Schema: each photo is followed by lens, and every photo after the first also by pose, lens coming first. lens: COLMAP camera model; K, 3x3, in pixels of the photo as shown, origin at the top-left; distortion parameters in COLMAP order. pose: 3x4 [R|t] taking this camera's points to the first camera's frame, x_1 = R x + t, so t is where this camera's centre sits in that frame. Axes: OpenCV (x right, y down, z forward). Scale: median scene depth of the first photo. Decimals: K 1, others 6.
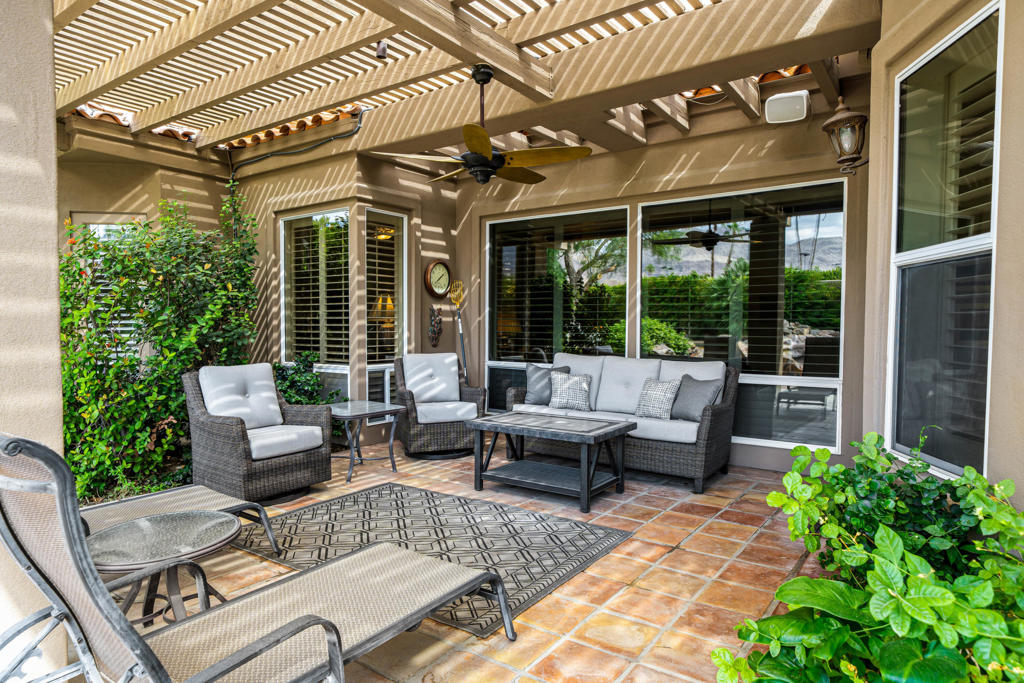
lens RADIAL K [[615.1, 0, 511.3], [0, 615.1, 342.1], [0, 0, 1]] dist [0.000765, 0.000114]
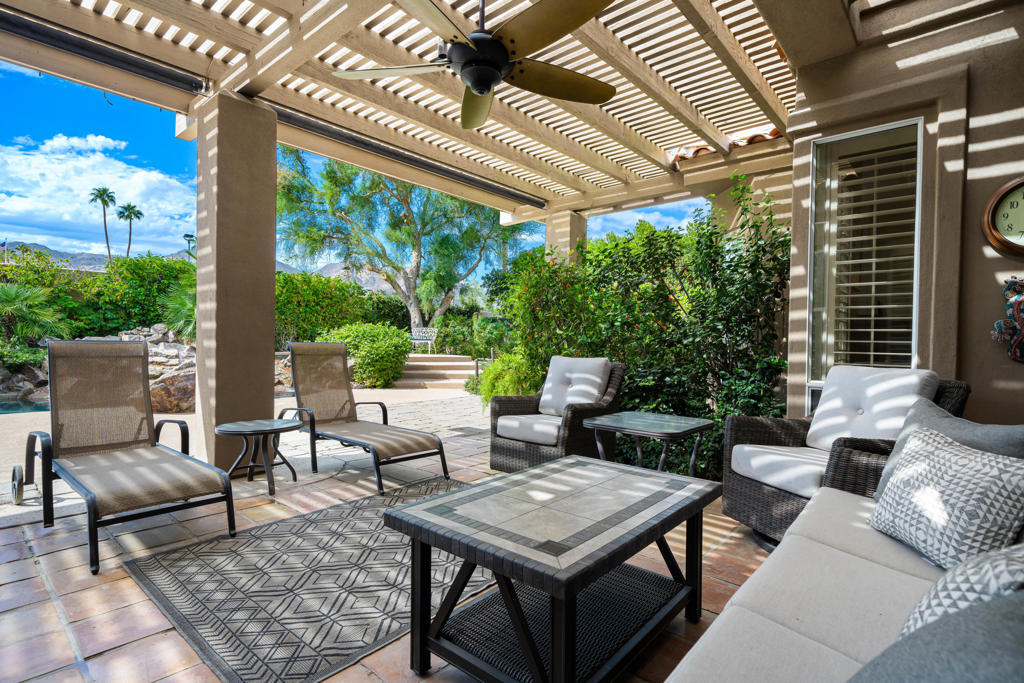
lens RADIAL K [[502.1, 0, 512.8], [0, 502.1, 341.4], [0, 0, 1]] dist [-0.002240, 0.000391]
pose [[-0.113830, 0.005853, -0.993483, 0.333555], [-0.048198, 0.998773, 0.011406, 0.006483], [0.992330, 0.049183, -0.113408, 0.738015]]
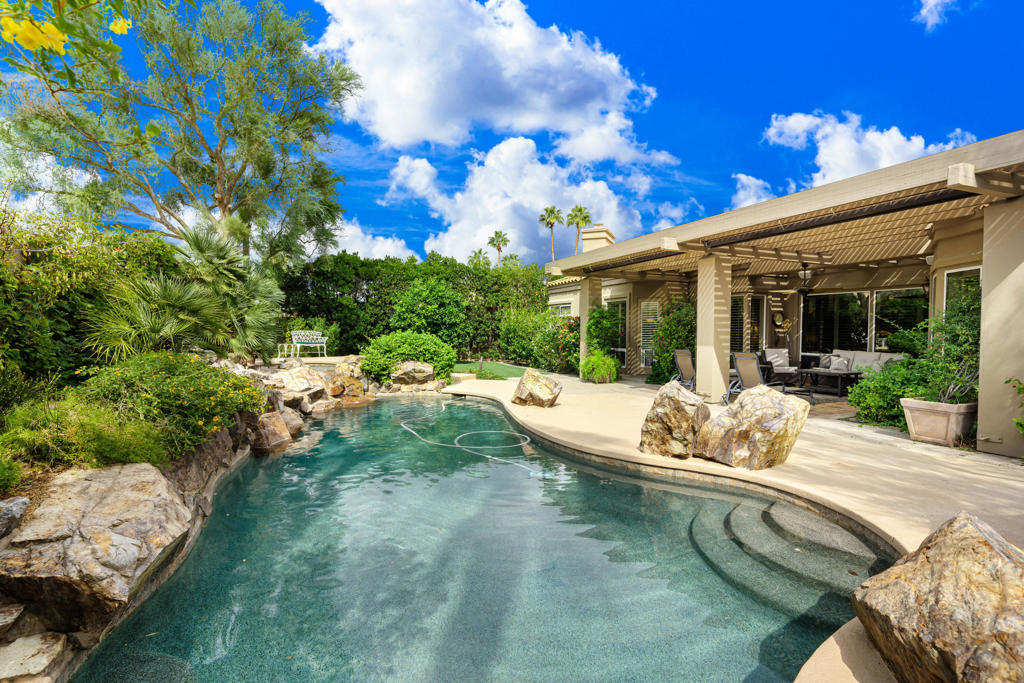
lens RADIAL K [[481.1, 0, 507.7], [0, 481.1, 343.4], [0, 0, 1]] dist [-0.000478, 0.000221]
pose [[0.846917, 0.016086, -0.531482, -0.011677], [-0.018619, 0.999826, 0.000593, 0.016719], [0.531399, 0.009393, 0.847069, -1.355209]]
